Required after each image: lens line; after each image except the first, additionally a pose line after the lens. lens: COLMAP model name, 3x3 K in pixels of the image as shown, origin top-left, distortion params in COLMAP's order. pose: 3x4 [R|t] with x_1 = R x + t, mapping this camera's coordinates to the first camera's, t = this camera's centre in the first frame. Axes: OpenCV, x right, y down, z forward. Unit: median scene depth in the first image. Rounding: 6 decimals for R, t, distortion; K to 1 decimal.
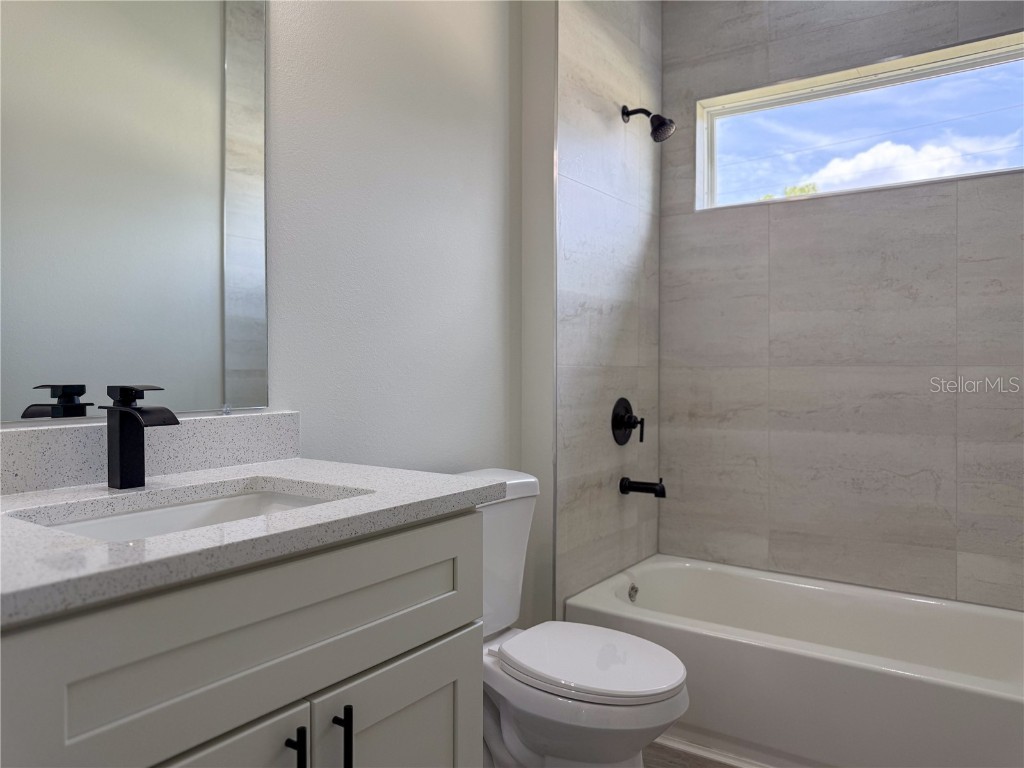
lens RADIAL K [[732.2, 0, 512.0], [0, 732.2, 384.0], [0, 0, 1]] dist [-0.002829, -0.001030]
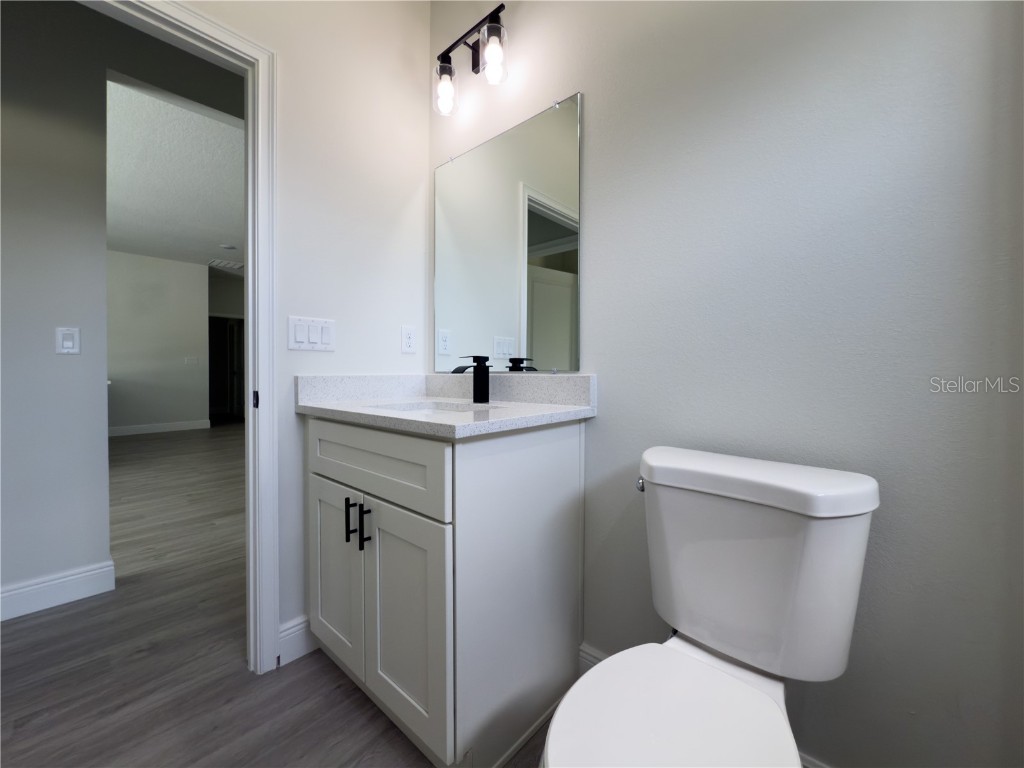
lens RADIAL K [[416.3, 0, 512.0], [0, 416.3, 384.0], [0, 0, 1]] dist [-0.000083, 0.000030]
pose [[-0.121976, 0.026840, -0.992170, 0.698797], [-0.019298, 0.999381, 0.029408, 0.045296], [0.992345, 0.022733, -0.121382, 1.232757]]
